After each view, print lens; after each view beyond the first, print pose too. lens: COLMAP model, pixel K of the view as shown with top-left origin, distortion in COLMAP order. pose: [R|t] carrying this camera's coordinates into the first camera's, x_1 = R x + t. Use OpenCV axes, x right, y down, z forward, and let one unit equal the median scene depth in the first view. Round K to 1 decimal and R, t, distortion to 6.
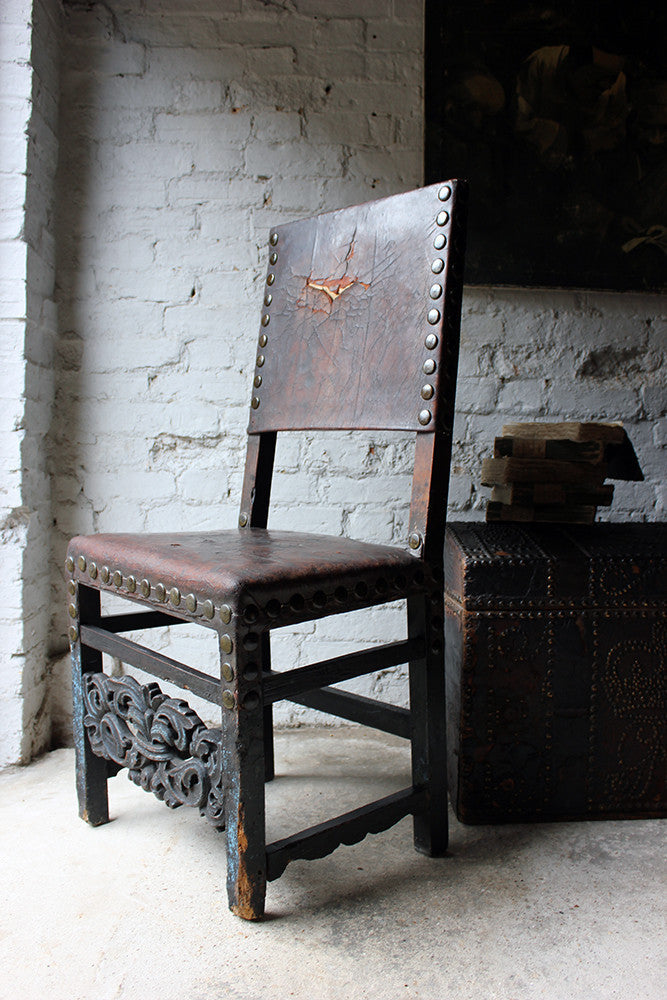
lens RADIAL K [[918.7, 0, 334.8], [0, 918.7, 497.6], [0, 0, 1]] dist [-0.166164, 0.158592]
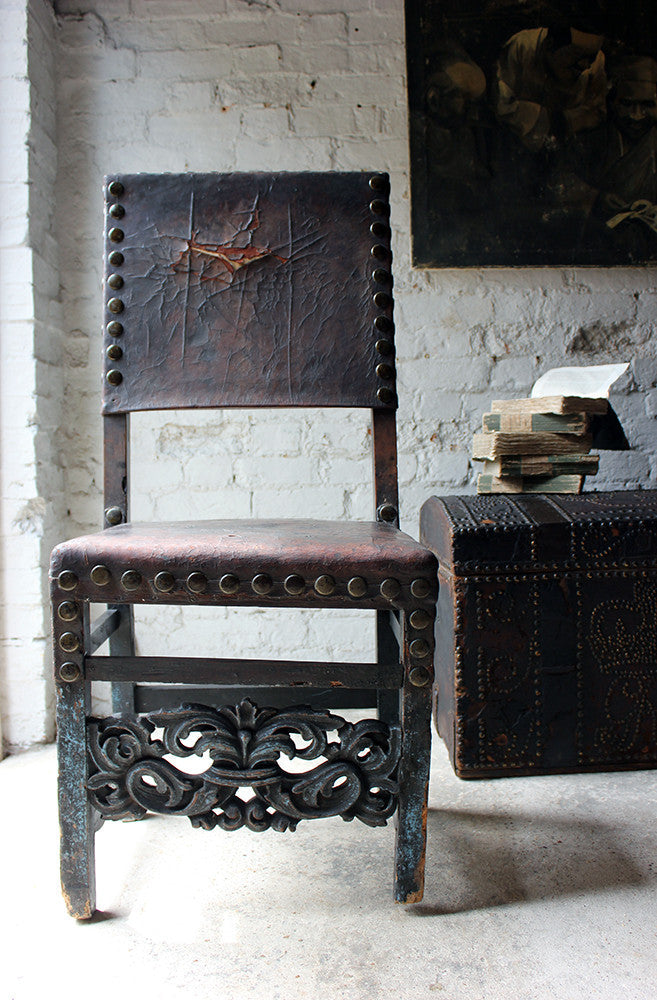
lens RADIAL K [[964.5, 0, 320.3], [0, 964.5, 500.9], [0, 0, 1]] dist [-0.163059, 0.165964]
pose [[0.998469, -0.038109, -0.040094, 0.025458], [0.038545, 0.999205, 0.010159, 0.013320], [0.039675, -0.011689, 0.999144, -0.089417]]
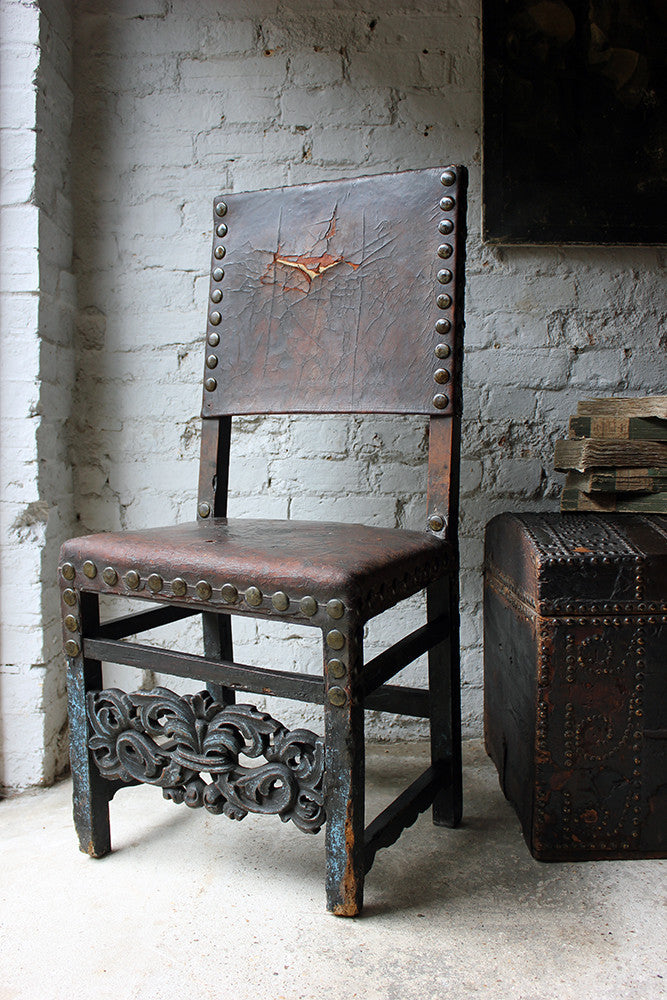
lens RADIAL K [[965.9, 0, 324.4], [0, 965.9, 505.3], [0, 0, 1]] dist [-0.147841, 0.145304]
pose [[0.997774, -0.011723, -0.065641, -0.000034], [0.013223, 0.999660, 0.022468, -0.003293], [0.065356, -0.023286, 0.997590, 0.060176]]
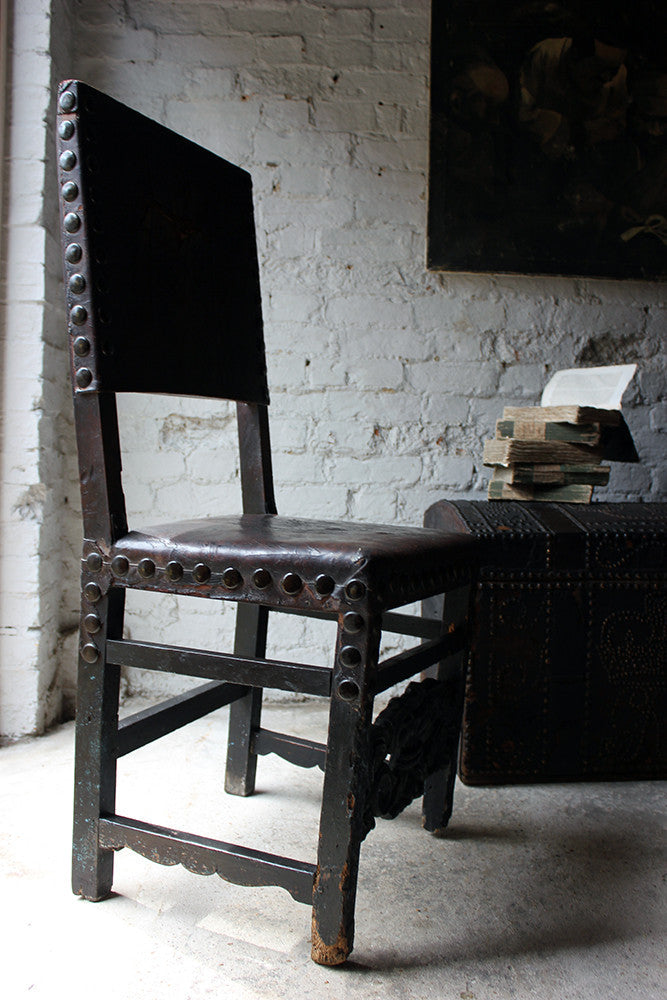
lens RADIAL K [[969.2, 0, 336.0], [0, 969.2, 499.8], [0, 0, 1]] dist [-0.160057, 0.161416]
pose [[0.999877, 0.005527, 0.014701, -0.020749], [-0.005714, 0.999903, 0.012738, 0.011007], [-0.014629, -0.012821, 0.999811, -0.085994]]
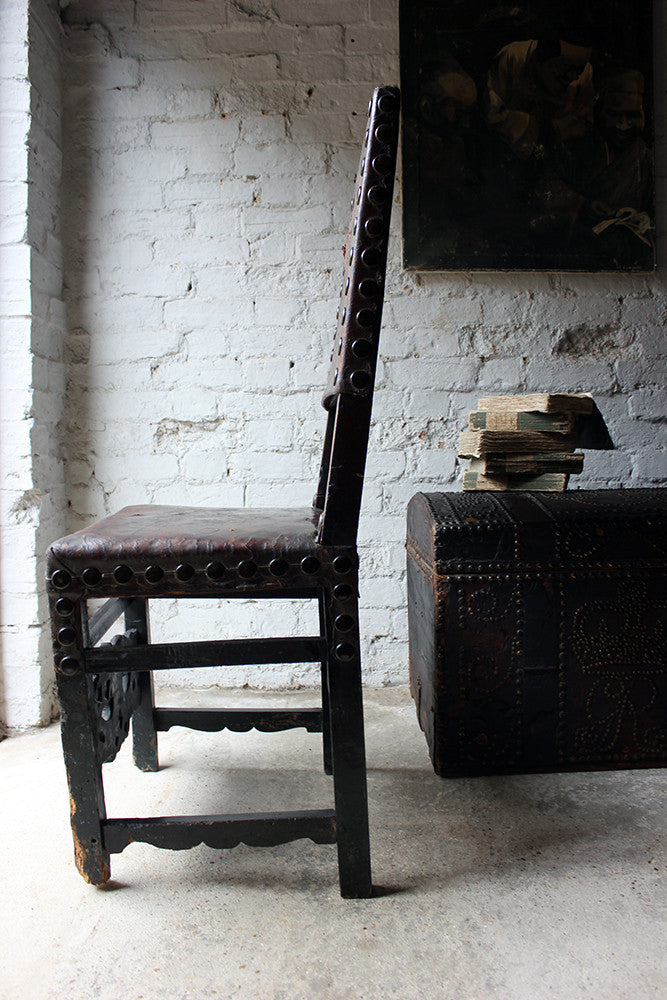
lens RADIAL K [[840.4, 0, 328.0], [0, 840.4, 497.9], [0, 0, 1]] dist [-0.173108, 0.151256]
pose [[0.998573, -0.025034, -0.047165, 0.047532], [0.025837, 0.999530, 0.016480, 0.011854], [0.046730, -0.017675, 0.998751, 0.023933]]
